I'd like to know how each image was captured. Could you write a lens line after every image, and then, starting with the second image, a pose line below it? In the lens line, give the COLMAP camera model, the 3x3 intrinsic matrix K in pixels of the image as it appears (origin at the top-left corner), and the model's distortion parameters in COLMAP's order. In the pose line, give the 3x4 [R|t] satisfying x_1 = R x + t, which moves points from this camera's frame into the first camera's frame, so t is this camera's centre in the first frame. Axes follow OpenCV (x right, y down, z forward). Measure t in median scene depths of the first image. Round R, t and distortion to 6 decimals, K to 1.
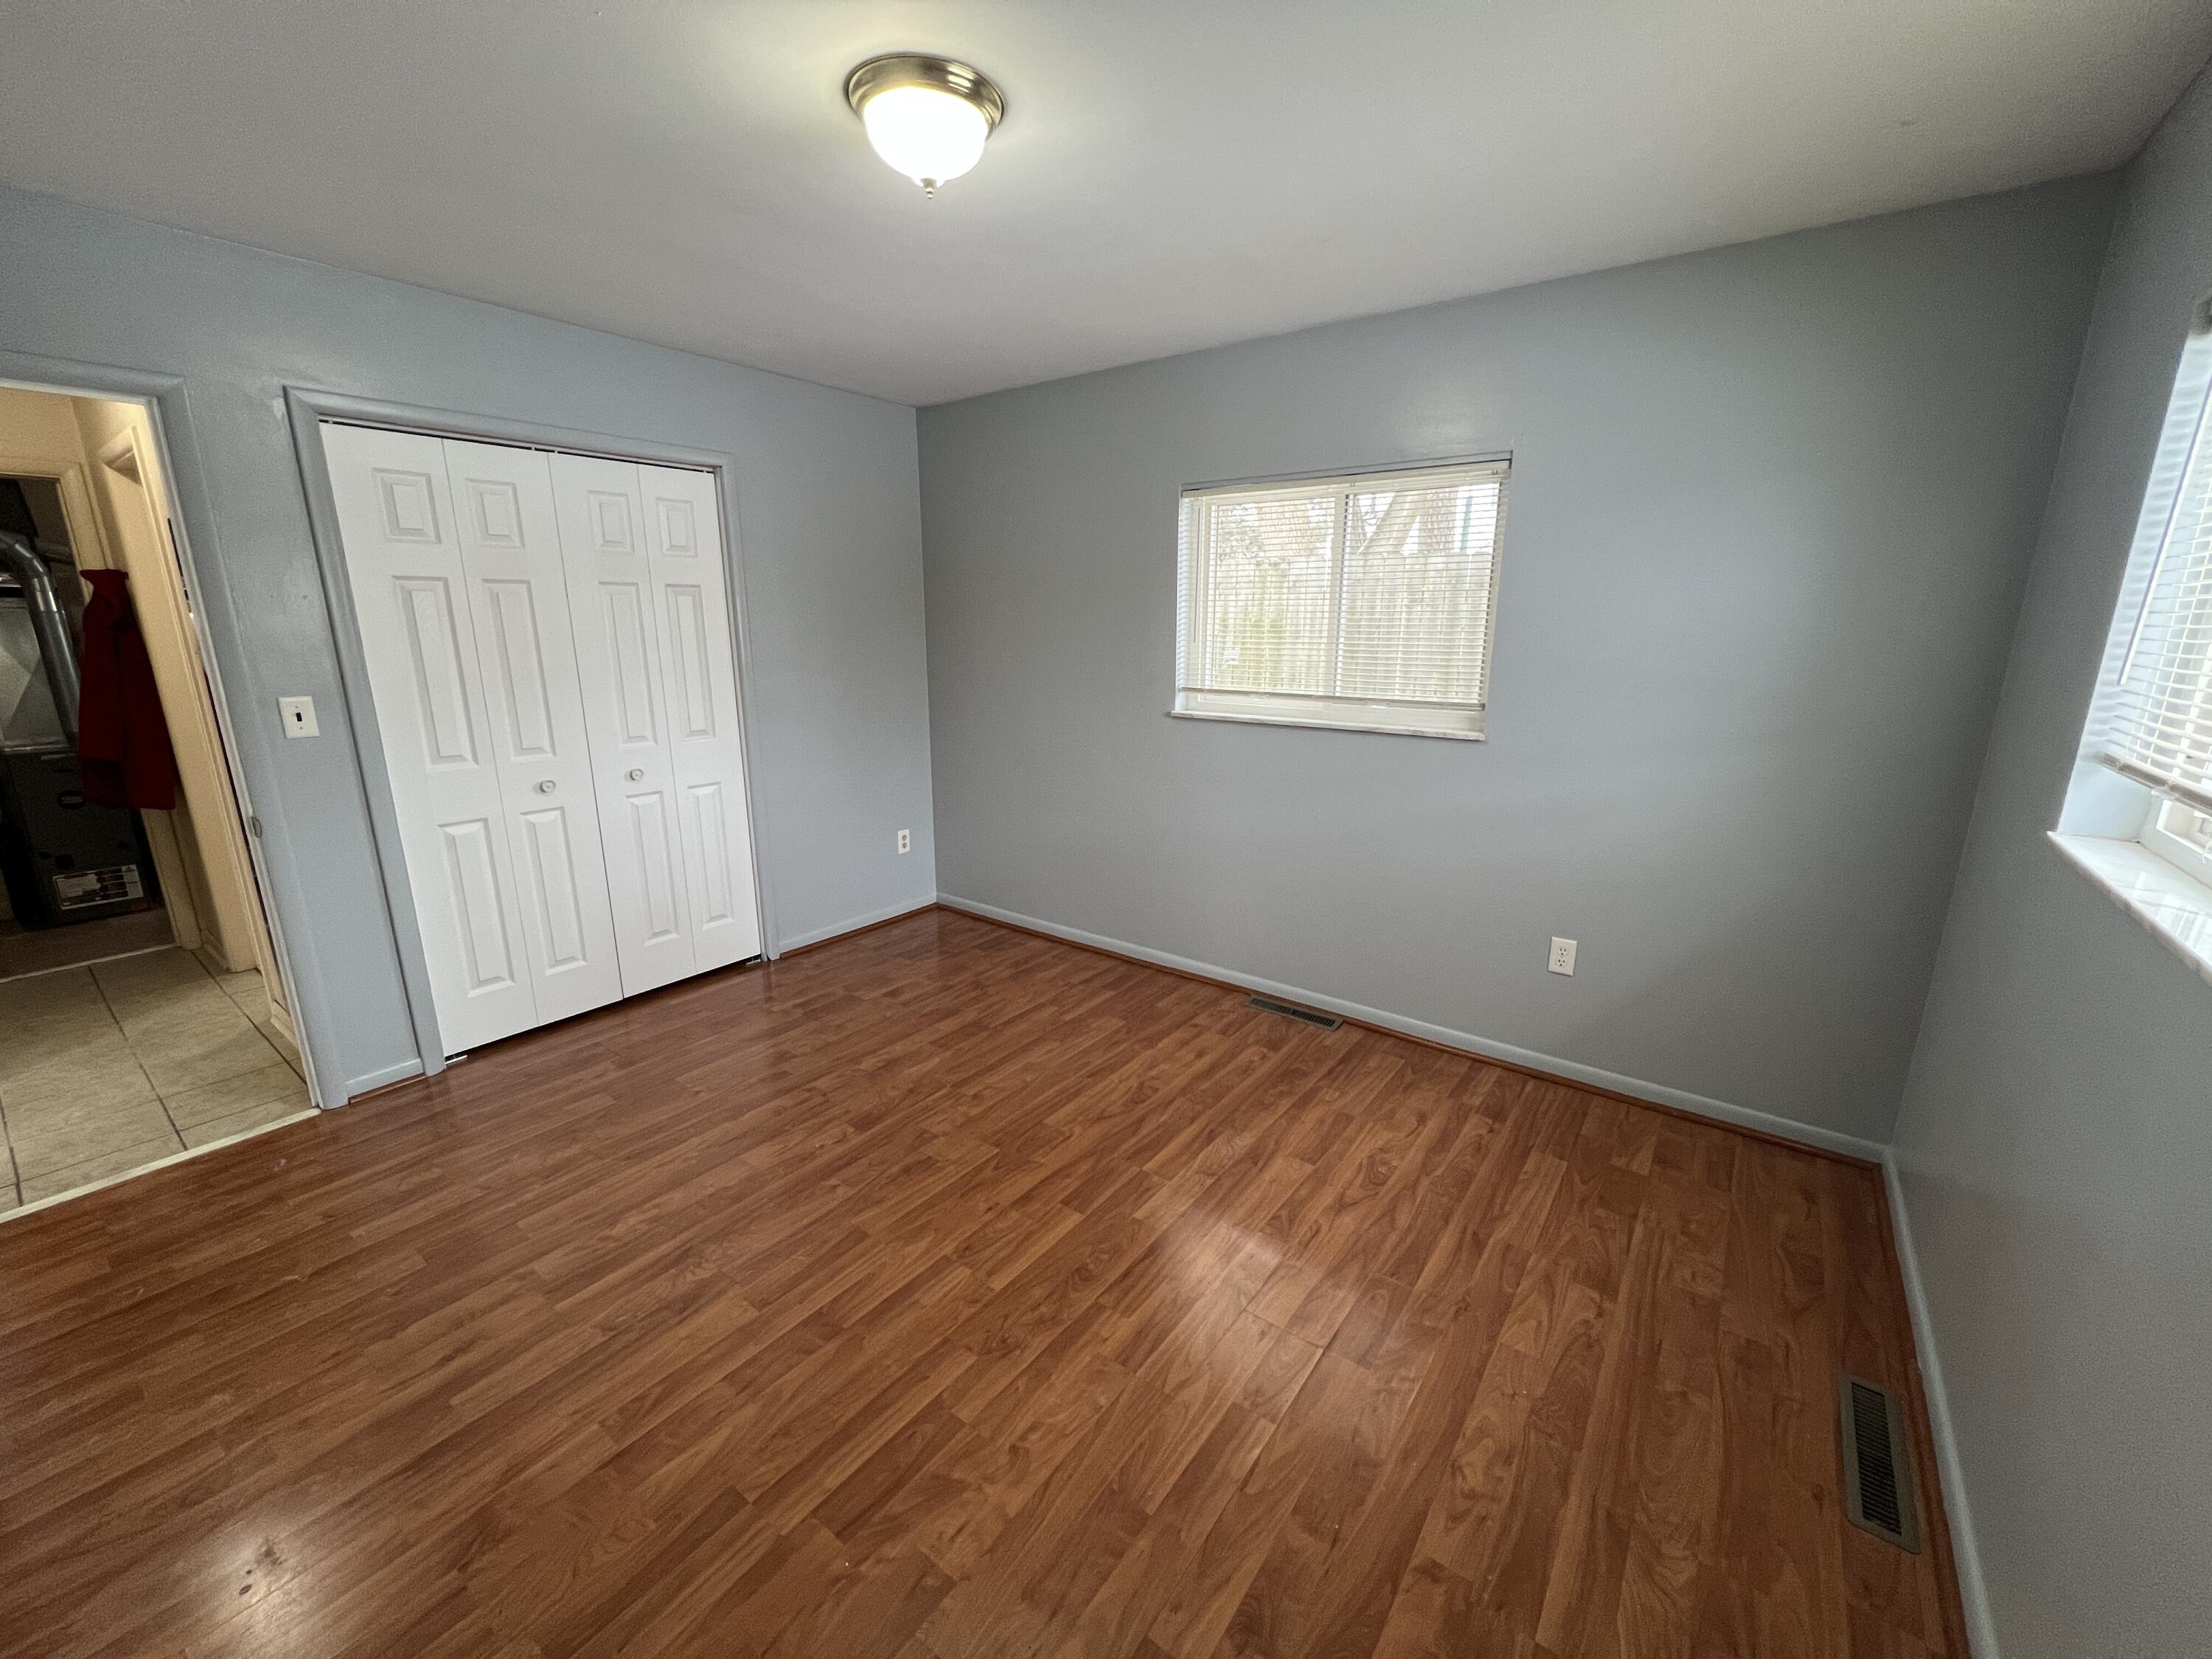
lens RADIAL K [[893.7, 0, 1105.2], [0, 893.7, 779.4], [0, 0, 1]] dist [0.000481, 0.000110]
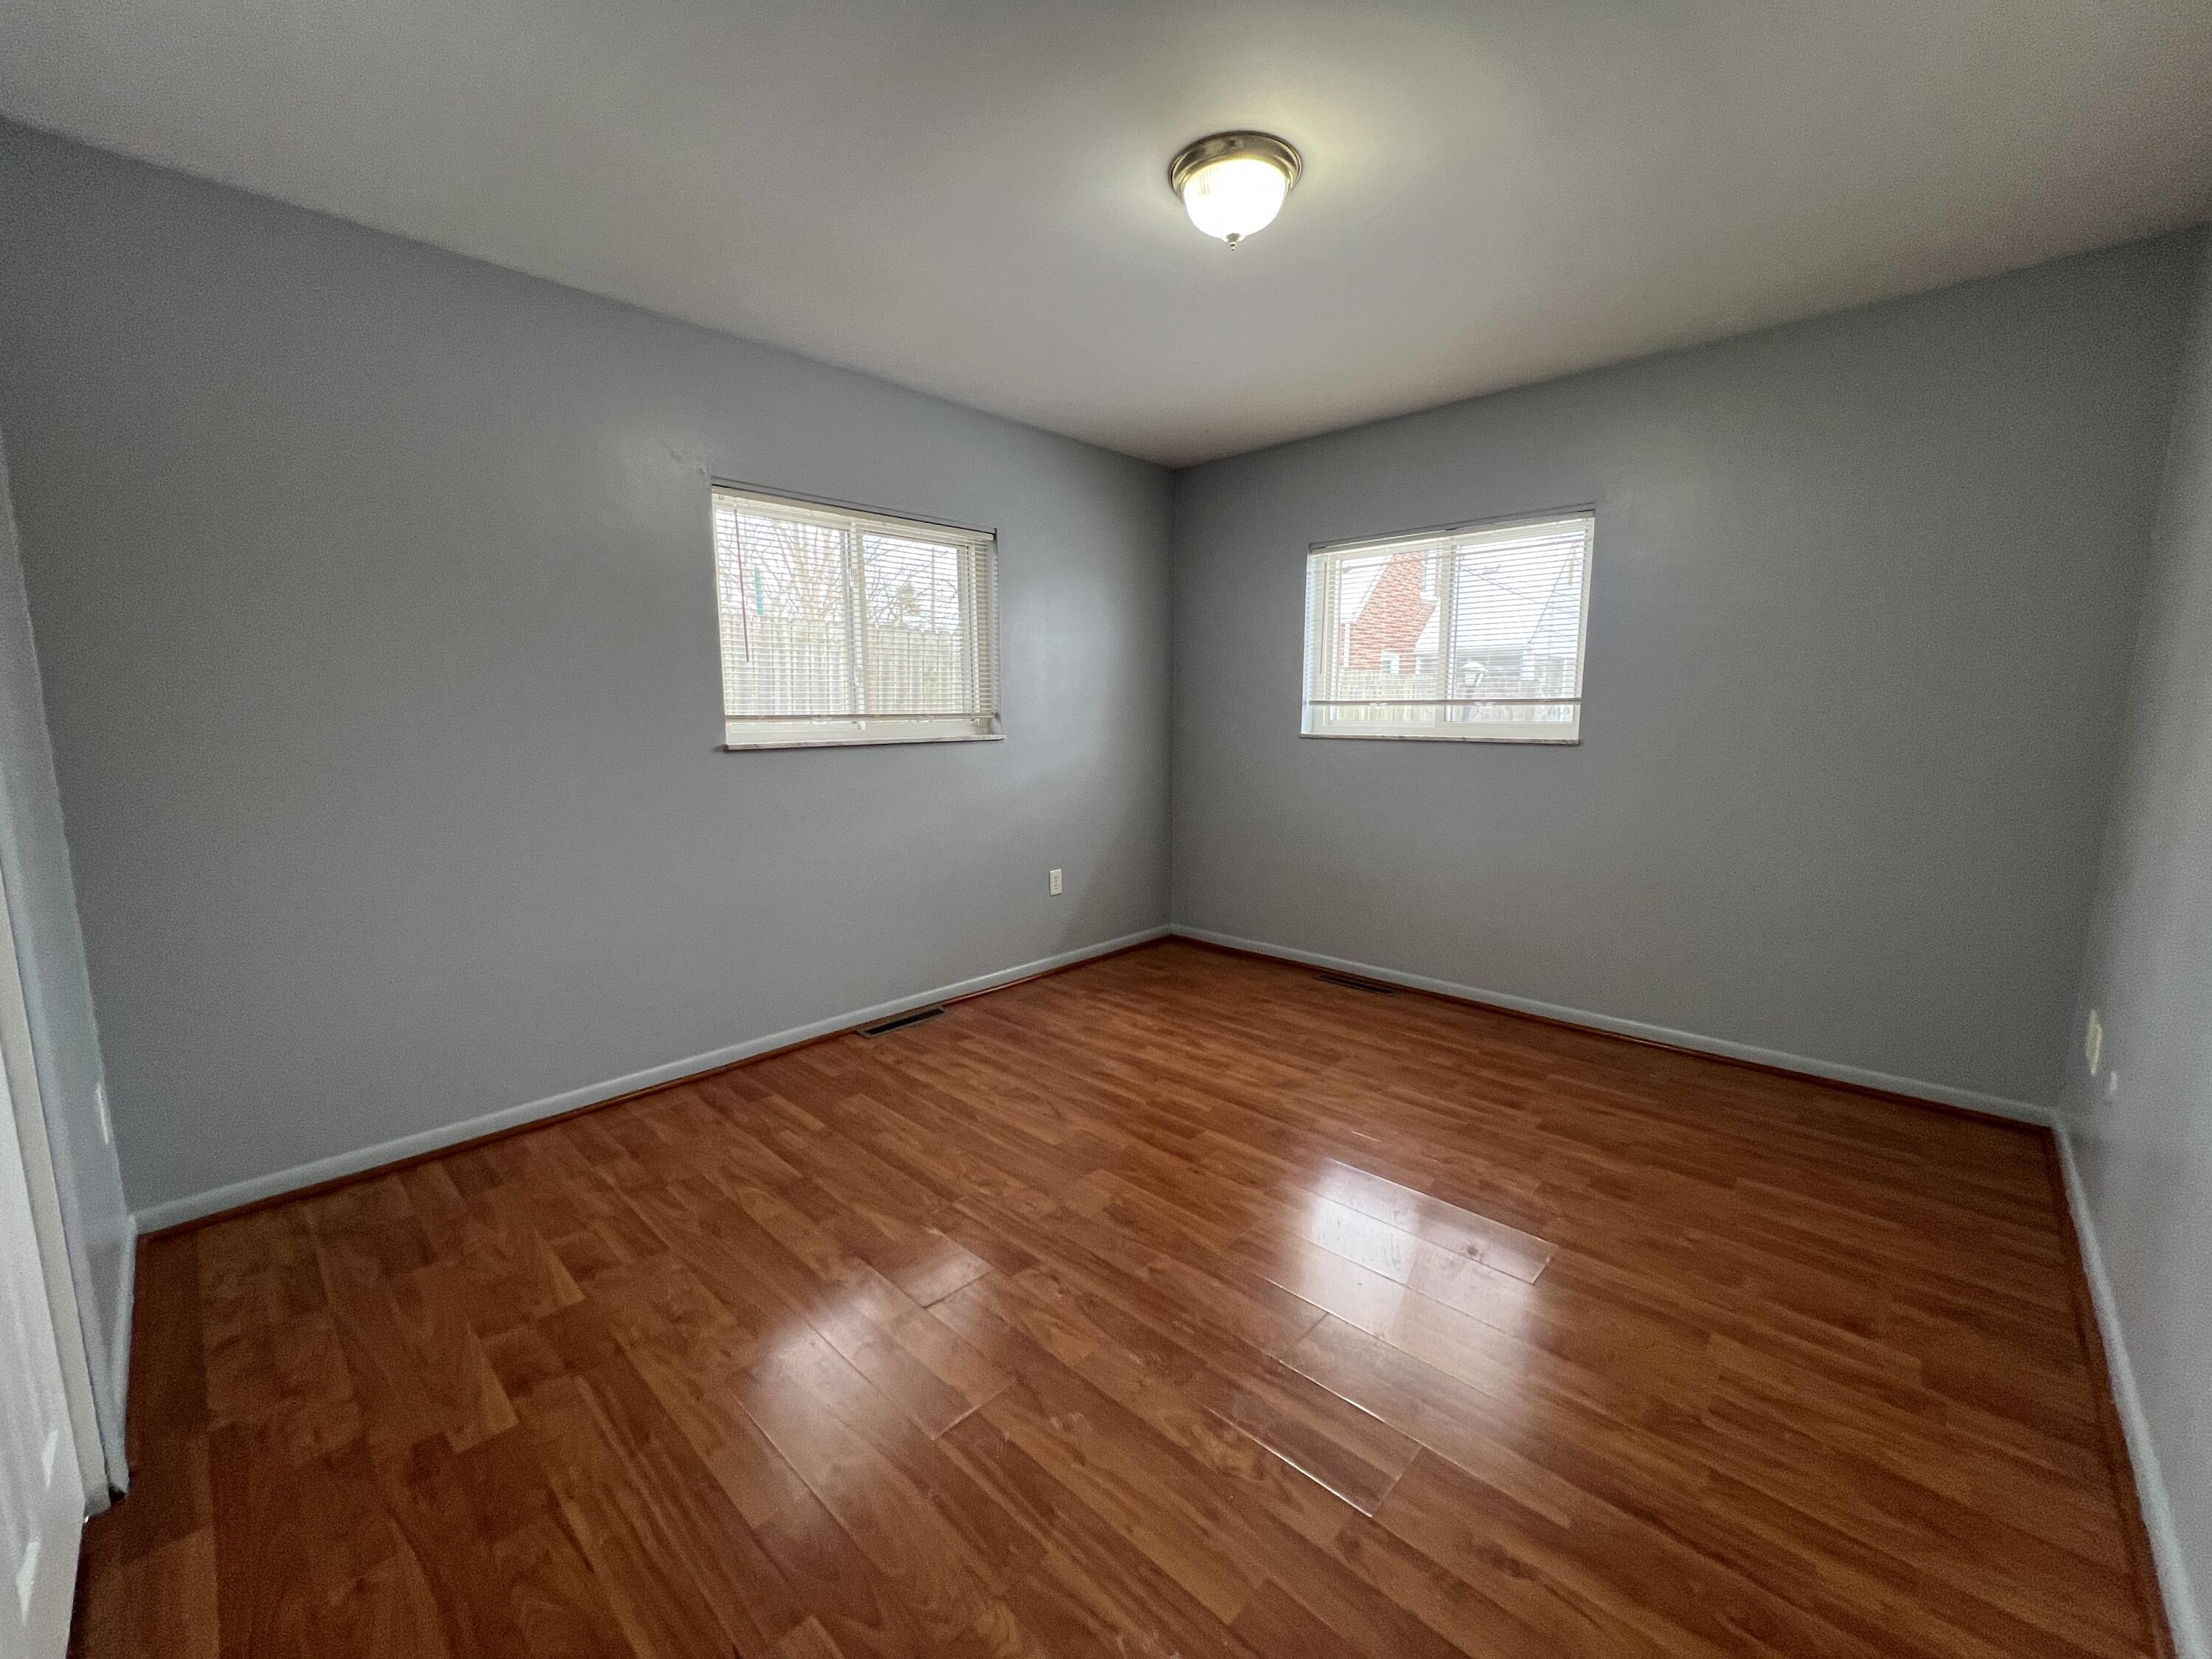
lens RADIAL K [[884.3, 0, 1106.5], [0, 884.3, 831.7], [0, 0, 1]] dist [-0.000072, -0.000011]
pose [[0.118777, -0.142657, 0.982619, -0.923697], [0.181333, 0.976098, 0.119792, -0.041087], [-0.976222, 0.163953, 0.141807, 0.752185]]
